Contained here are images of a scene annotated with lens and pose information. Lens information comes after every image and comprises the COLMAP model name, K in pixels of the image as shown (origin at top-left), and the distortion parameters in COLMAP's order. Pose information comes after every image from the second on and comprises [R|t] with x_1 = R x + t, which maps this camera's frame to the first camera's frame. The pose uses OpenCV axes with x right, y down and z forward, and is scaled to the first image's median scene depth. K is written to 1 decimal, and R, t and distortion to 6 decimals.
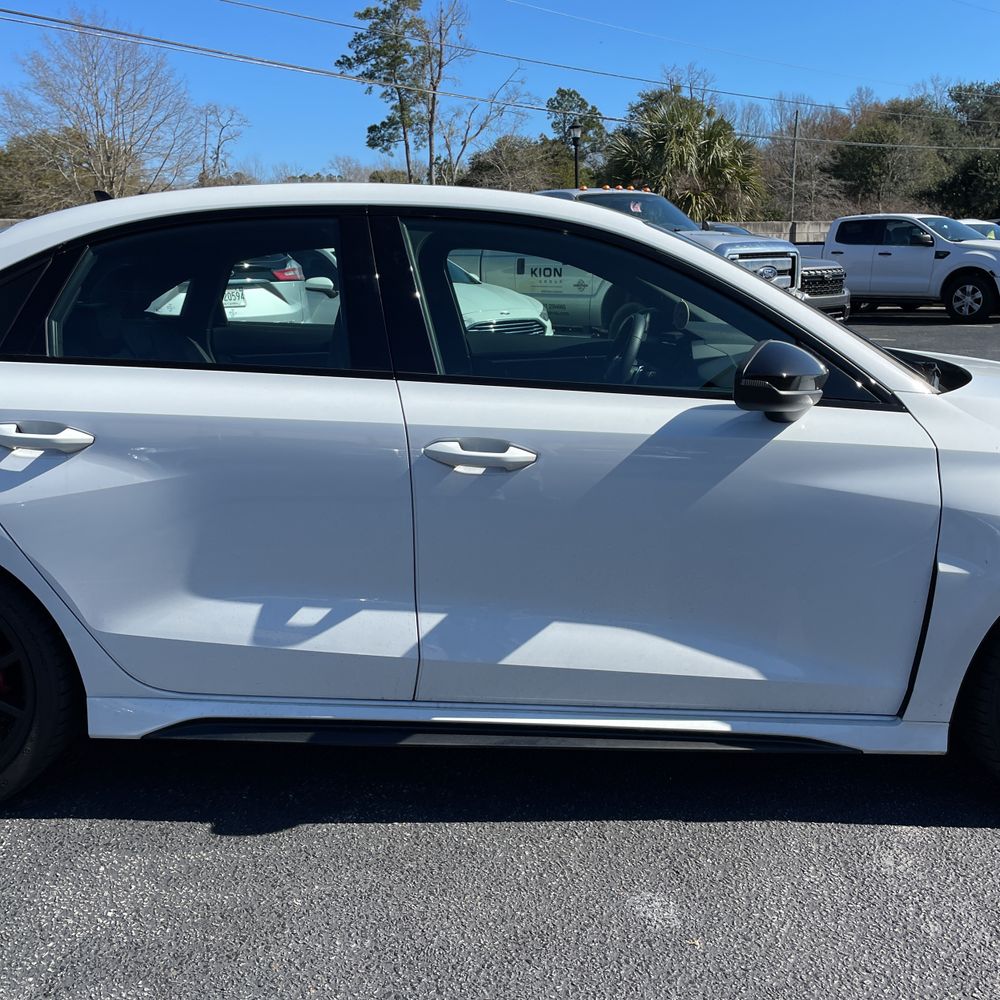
lens RADIAL K [[1024.5, 0, 493.5], [0, 1024.5, 504.3], [0, 0, 1]] dist [0.017037, 0.000000]
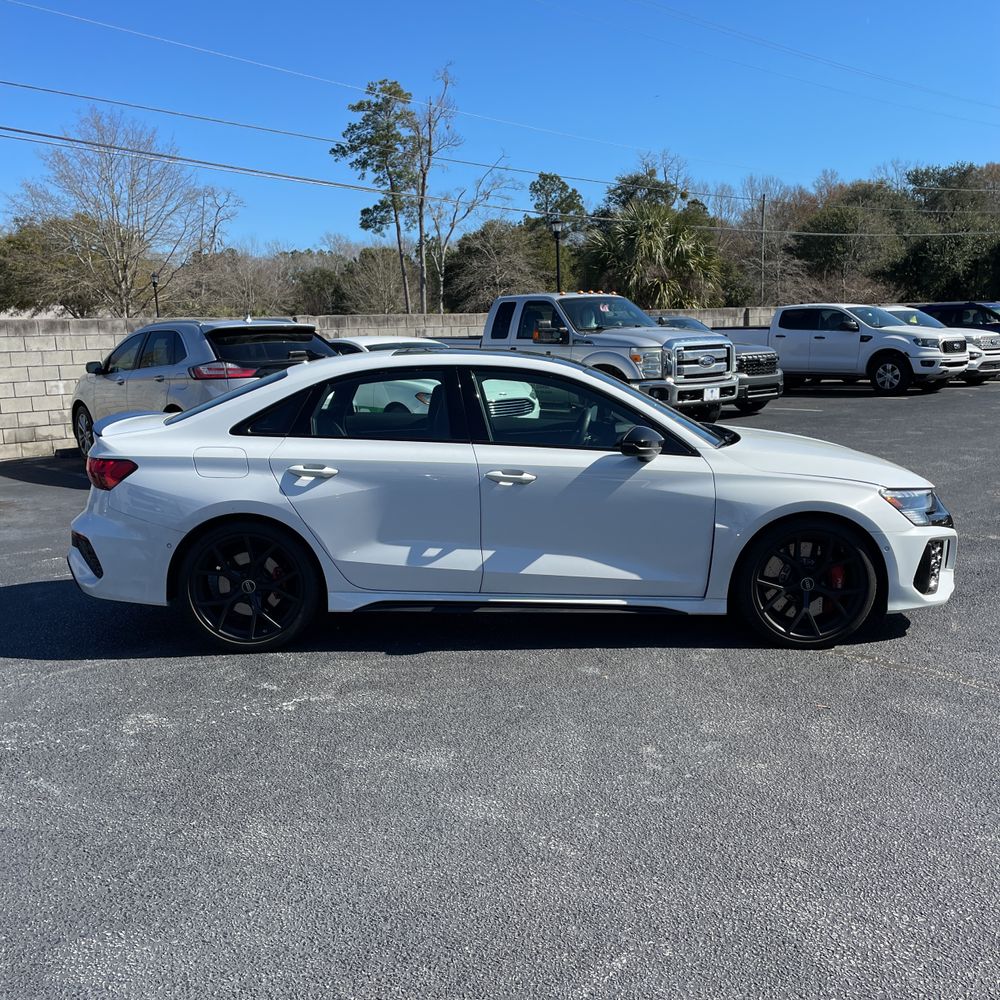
lens RADIAL K [[1024.5, 0, 494.9], [0, 1024.5, 494.4], [0, 0, 1]] dist [0.017037, 0.000000]
pose [[0.999862, -0.008092, 0.014514, -0.013513], [0.009146, 0.997209, -0.074093, 0.025992], [-0.013873, 0.074215, 0.997146, -0.206095]]
